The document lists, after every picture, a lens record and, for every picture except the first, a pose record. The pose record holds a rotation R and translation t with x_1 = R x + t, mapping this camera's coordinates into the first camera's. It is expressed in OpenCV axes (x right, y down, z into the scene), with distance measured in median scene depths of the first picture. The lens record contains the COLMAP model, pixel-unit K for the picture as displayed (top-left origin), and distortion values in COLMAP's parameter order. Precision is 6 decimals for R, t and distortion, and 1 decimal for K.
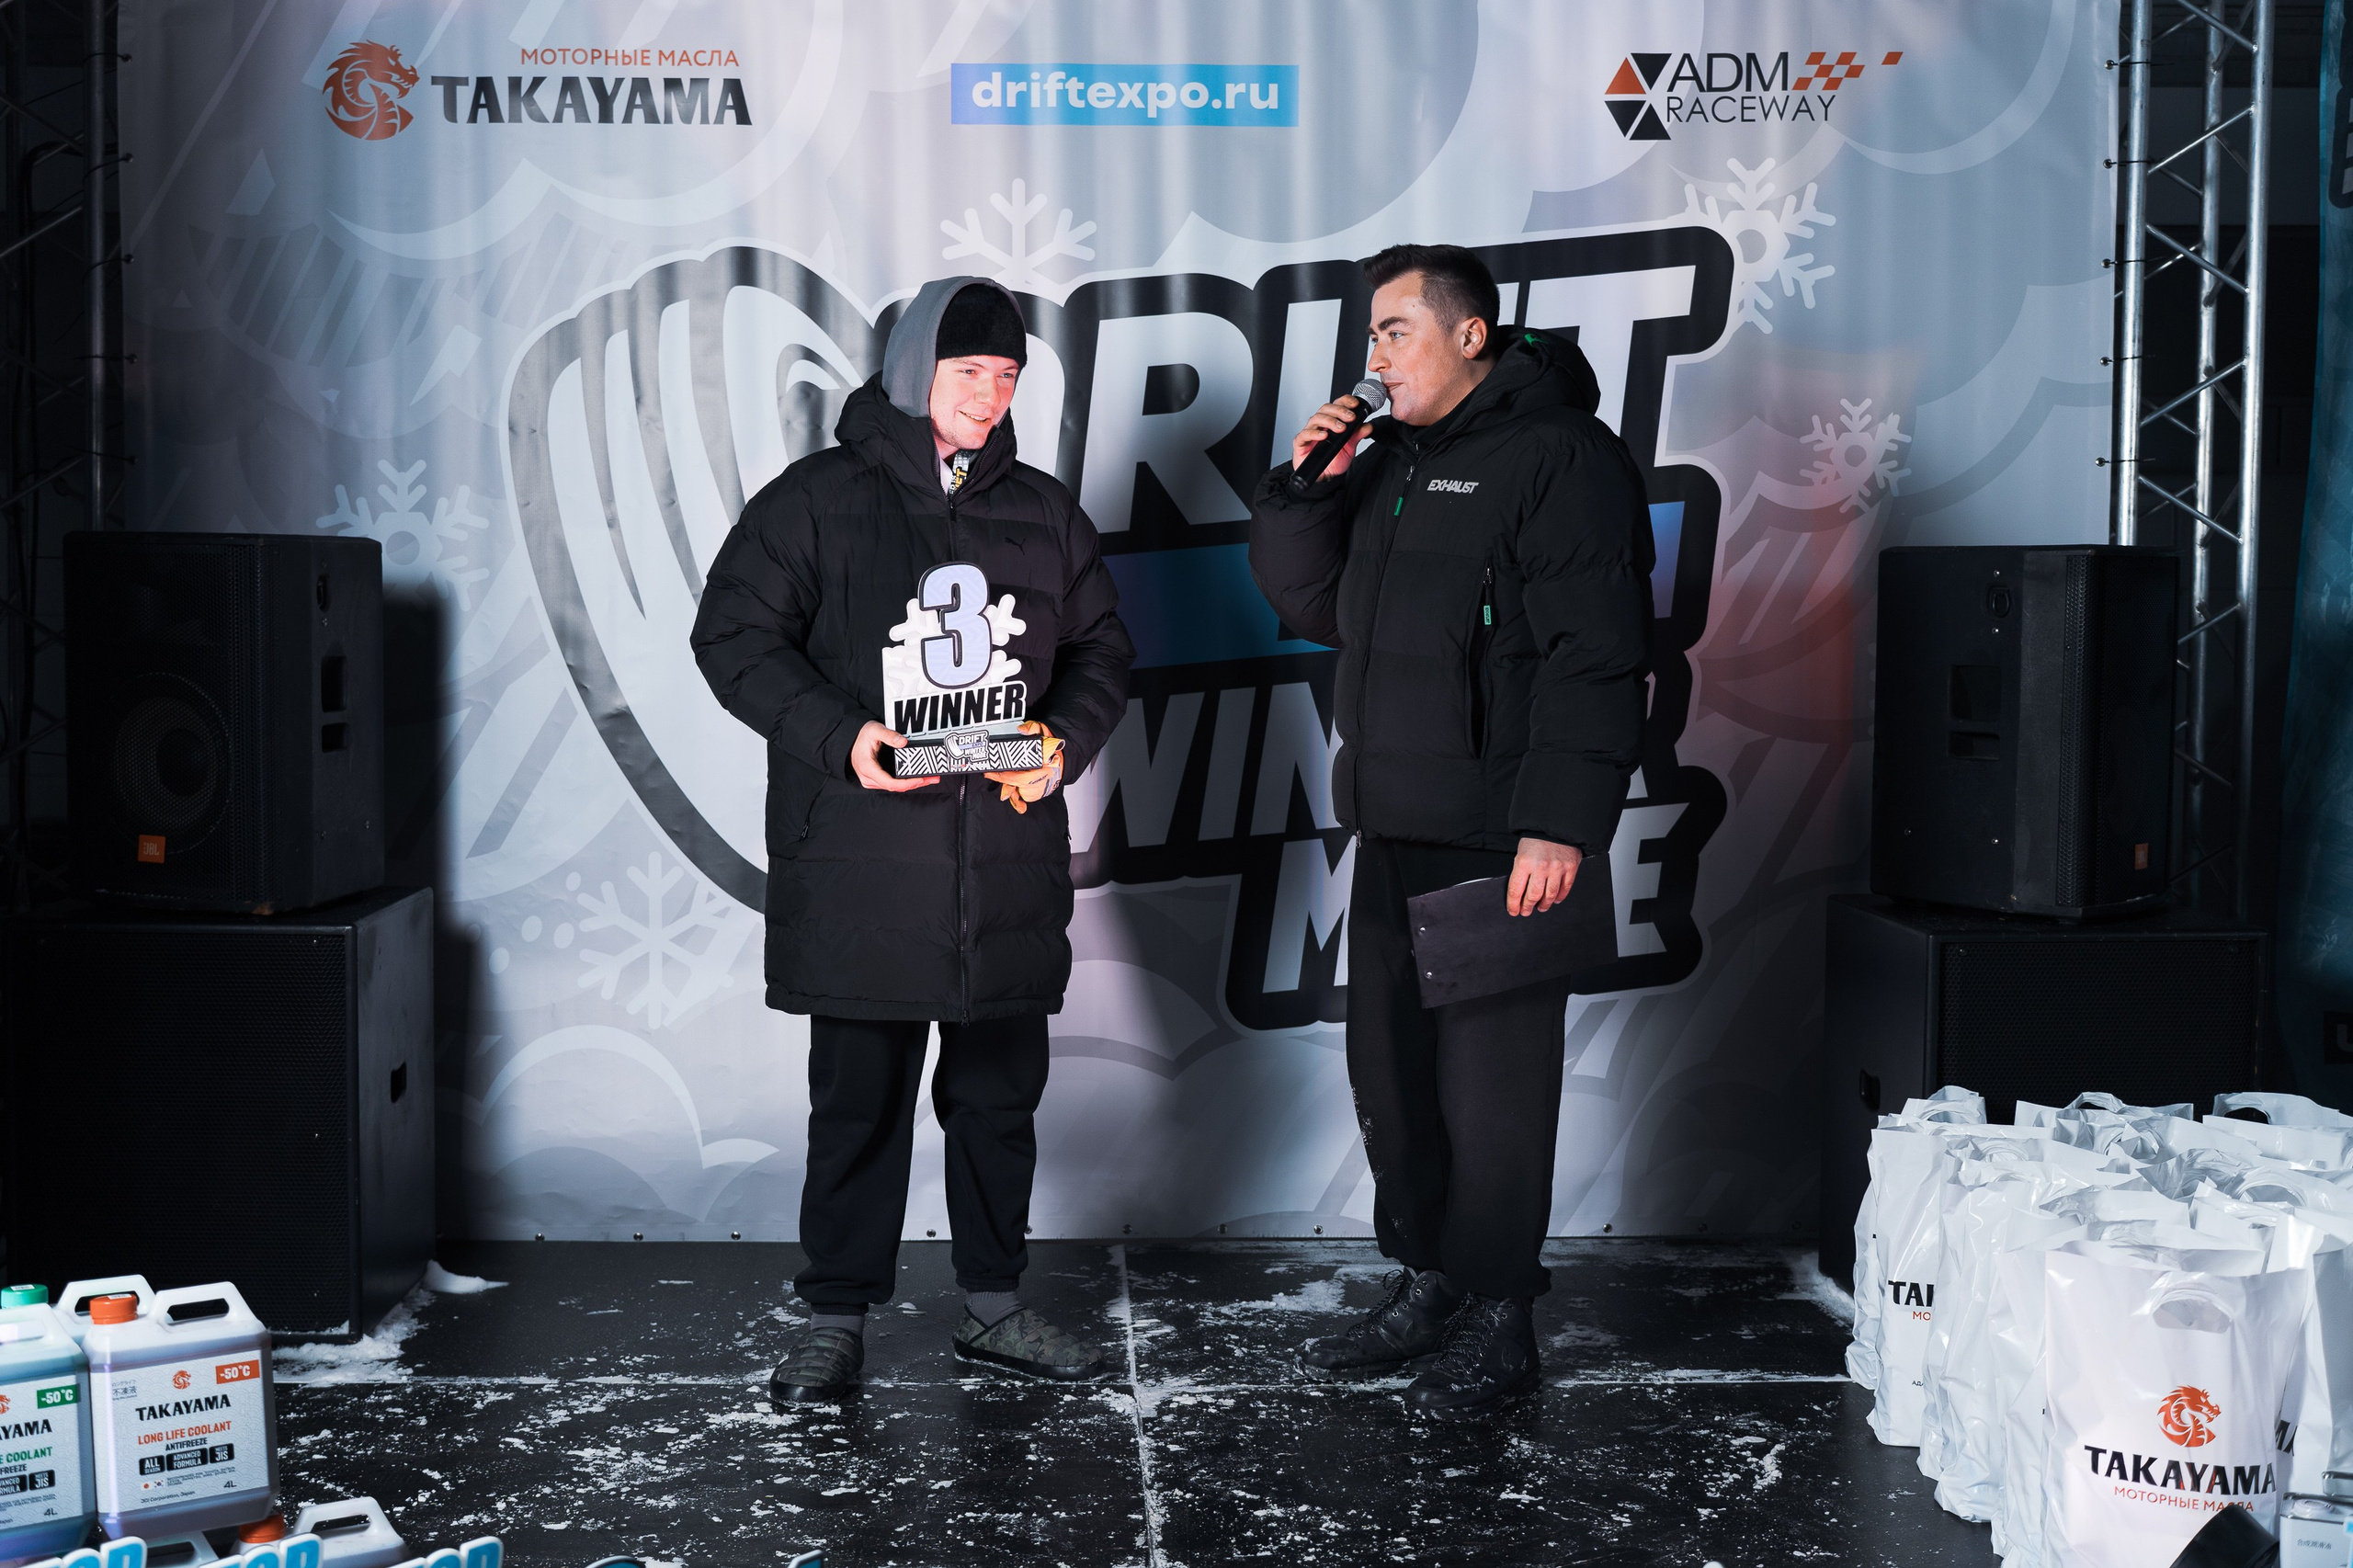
lens RADIAL K [[2304.8, 0, 1188.9], [0, 2304.8, 780.3], [0, 0, 1]] dist [-0.004660, -0.019629]
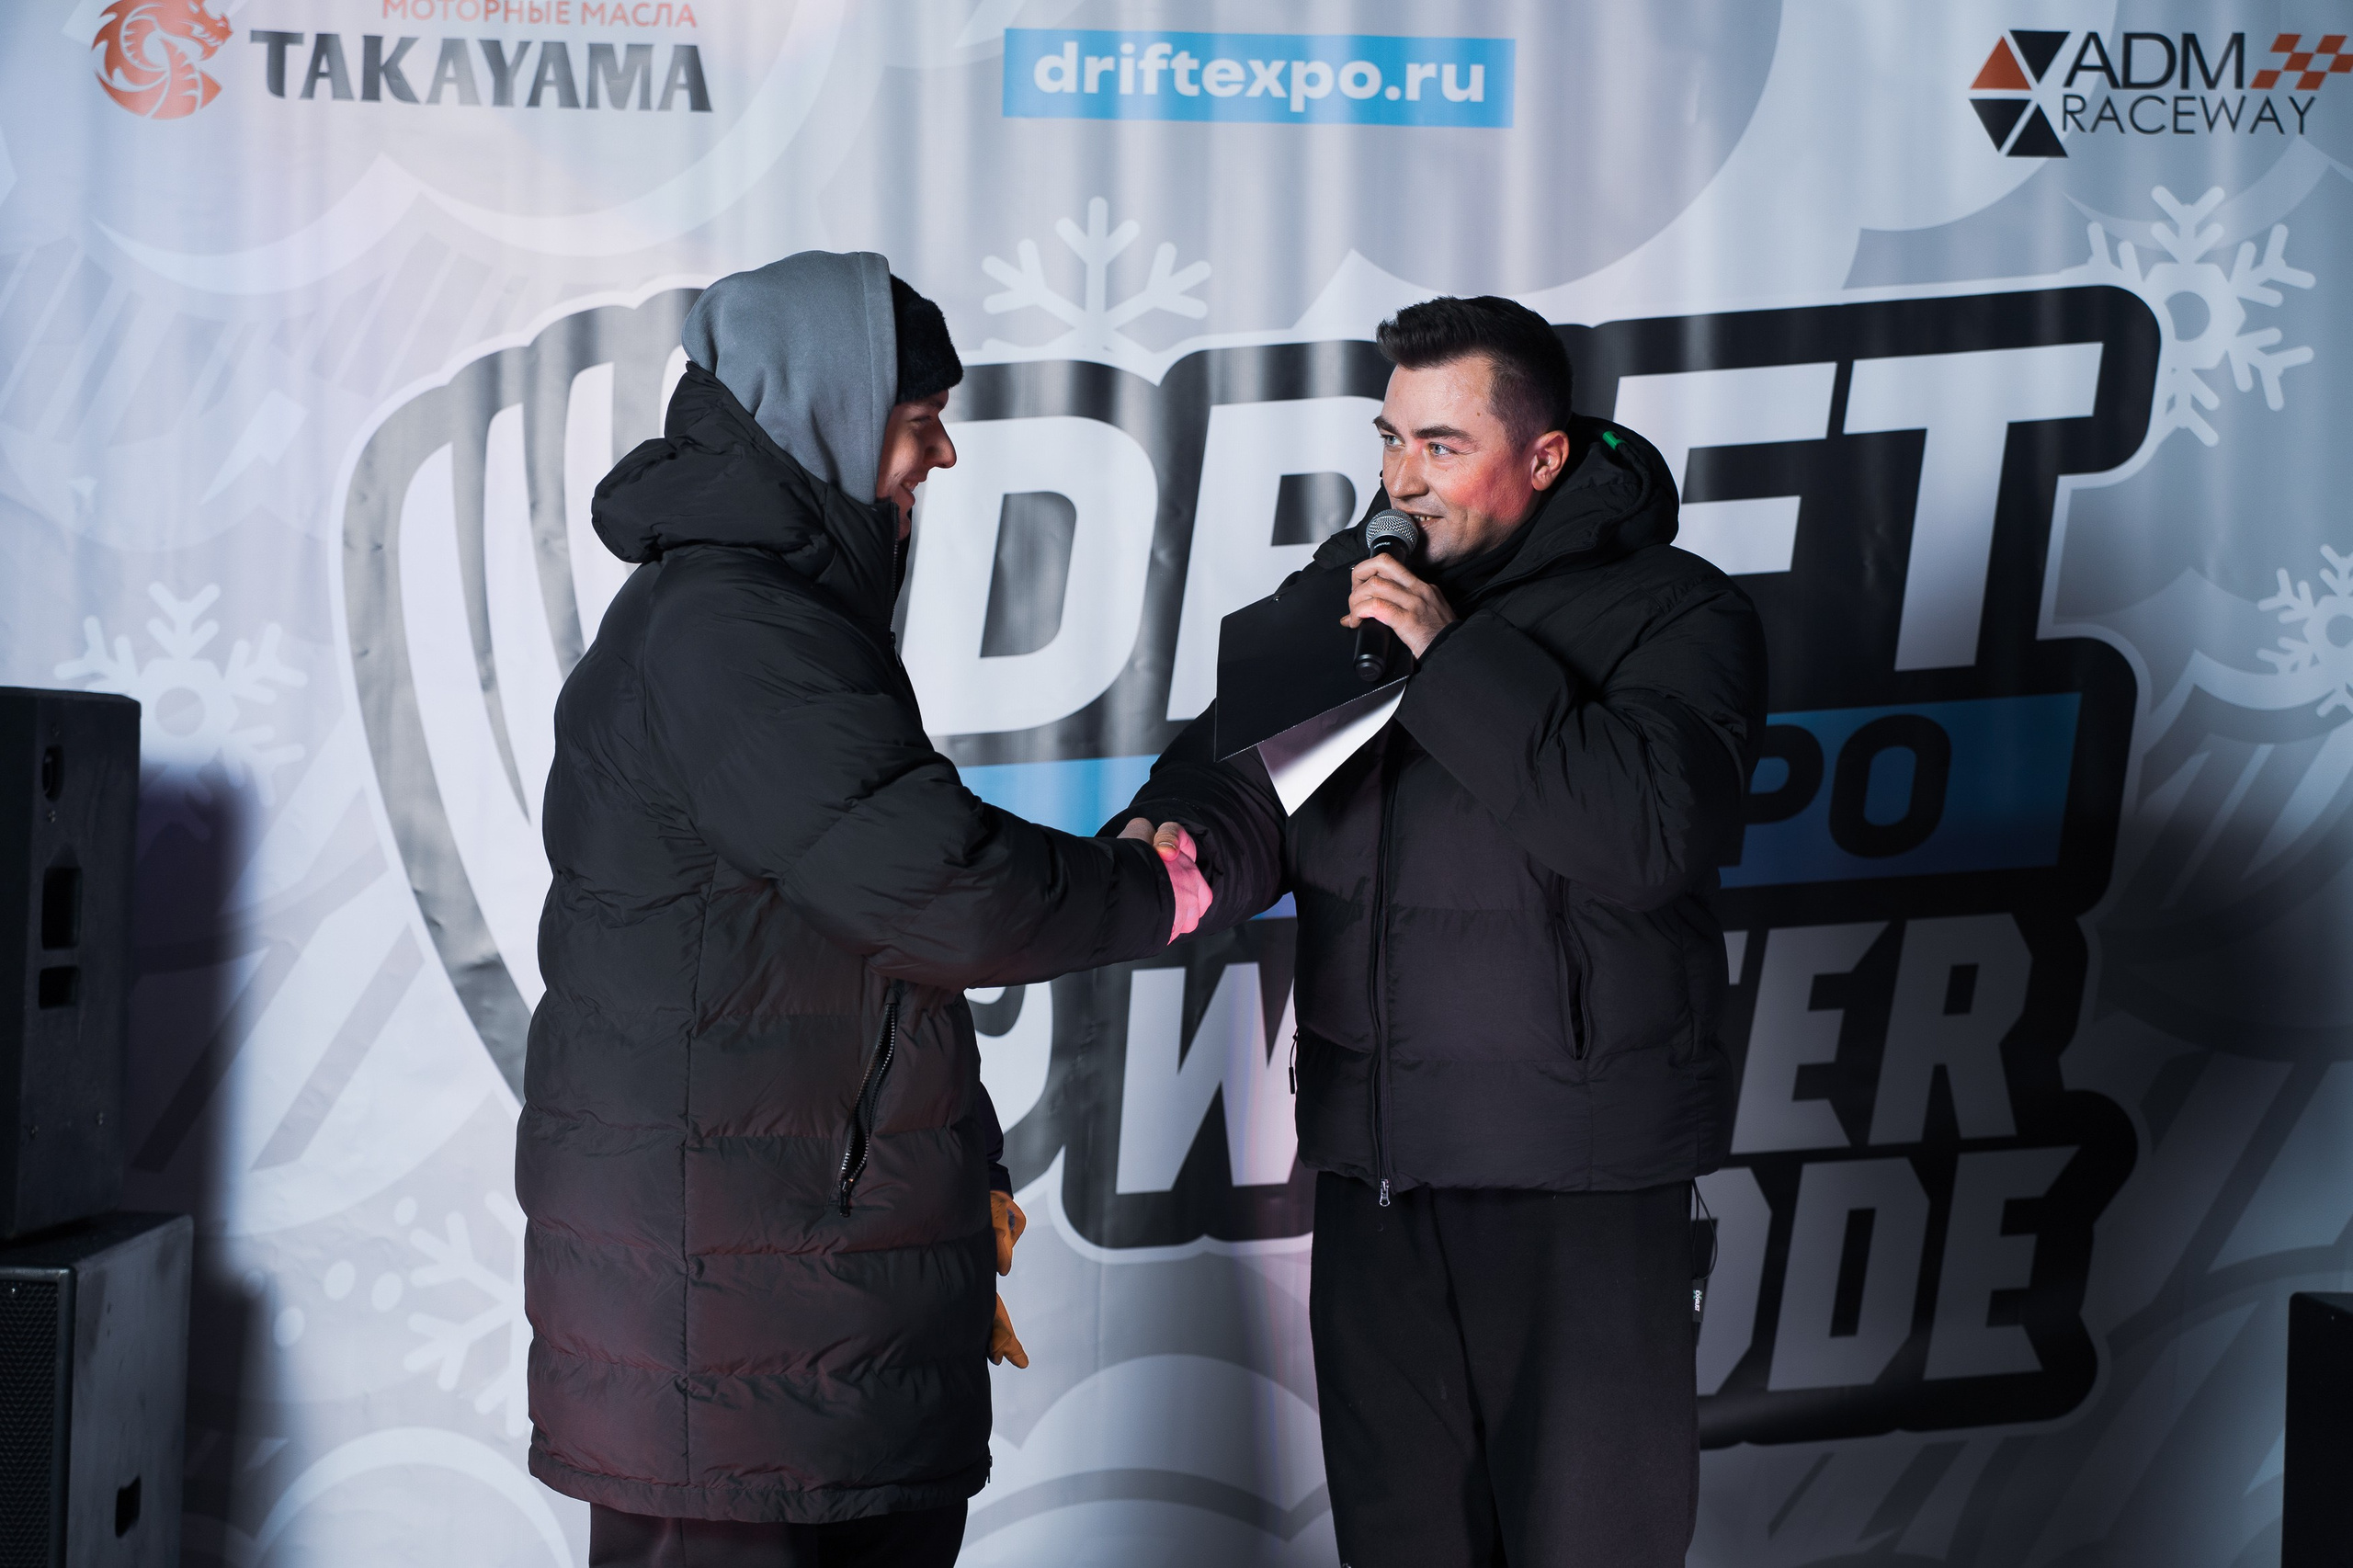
lens RADIAL K [[4208.4, 0, 1170.8], [0, 4208.4, 778.4], [0, 0, 1]] dist [0.023609, -0.102599]
pose [[0.998836, 0.027118, -0.039887, 0.001738], [-0.030517, 0.995721, -0.087223, 0.018225], [0.037351, 0.088339, 0.995390, -0.224170]]
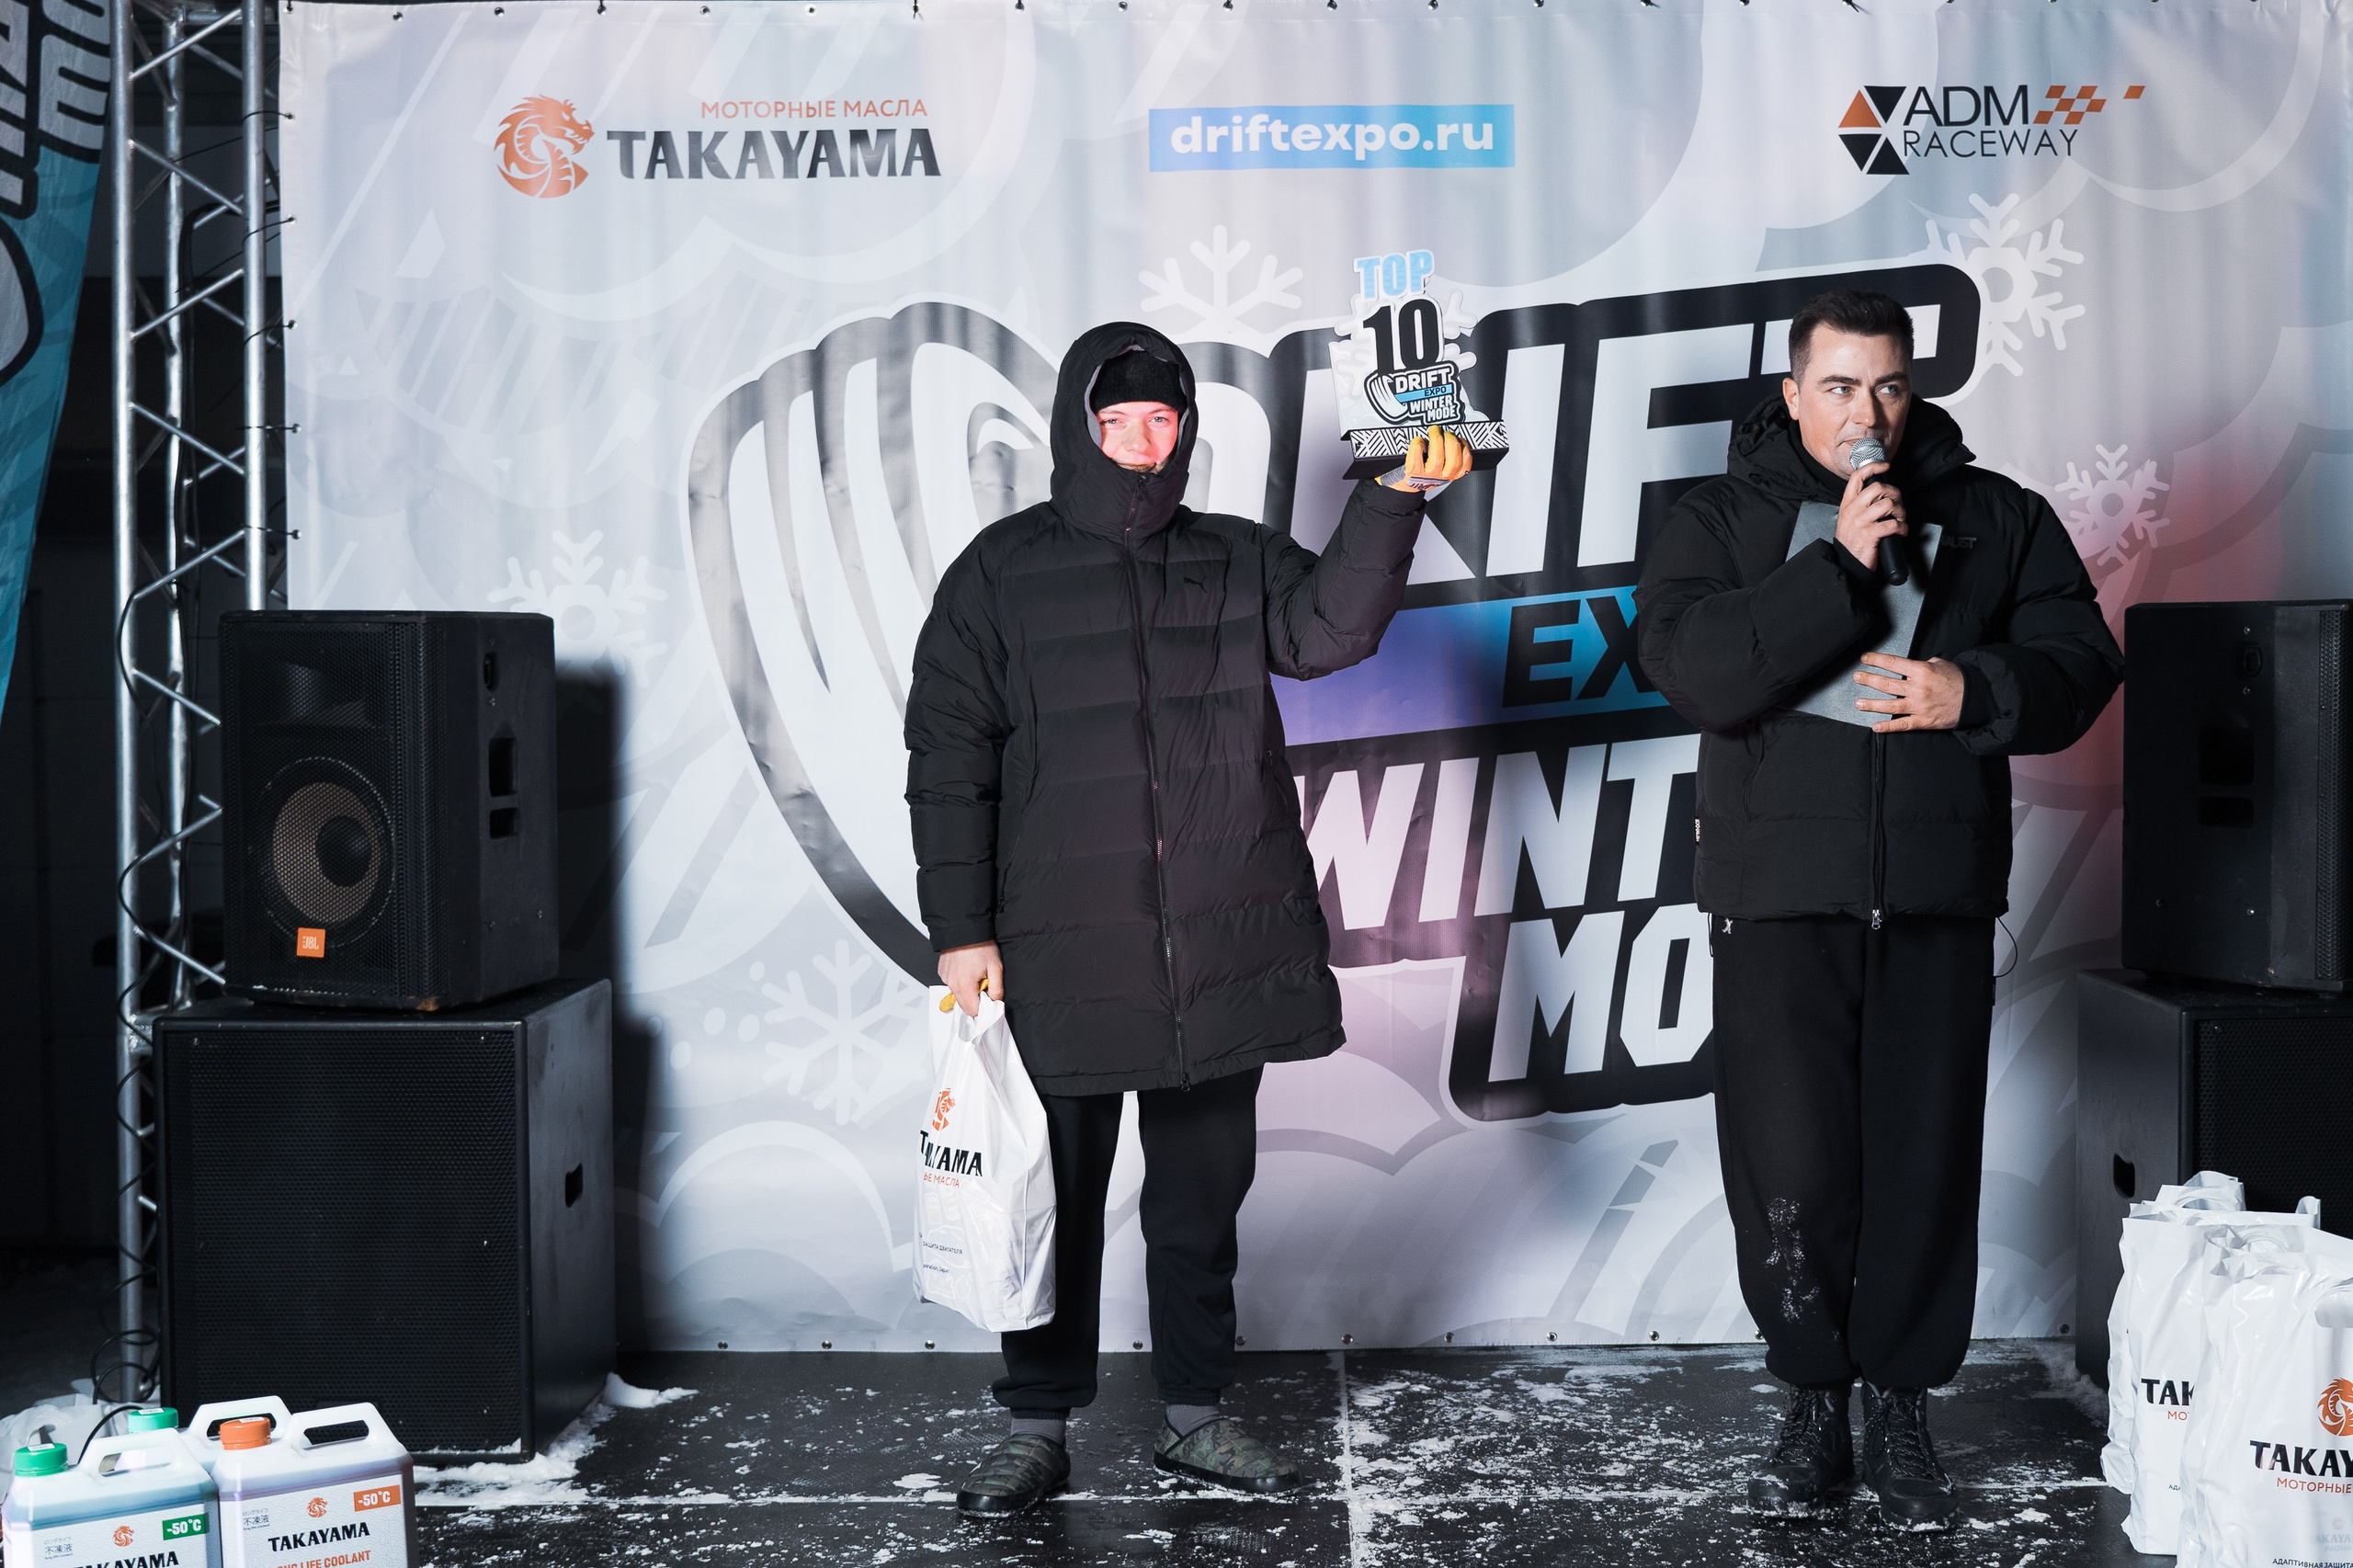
lens RADIAL K [[2357.8, 0, 1378.3], [0, 2357.8, 790.0], [0, 0, 1]] dist [-0.157917, 0.401200]
pose [[0.999882, -0.012097, -0.009515, -0.002555], [0.011819, 0.999517, -0.028742, -0.000312], [0.009858, 0.028626, 0.999542, 0.045016]]
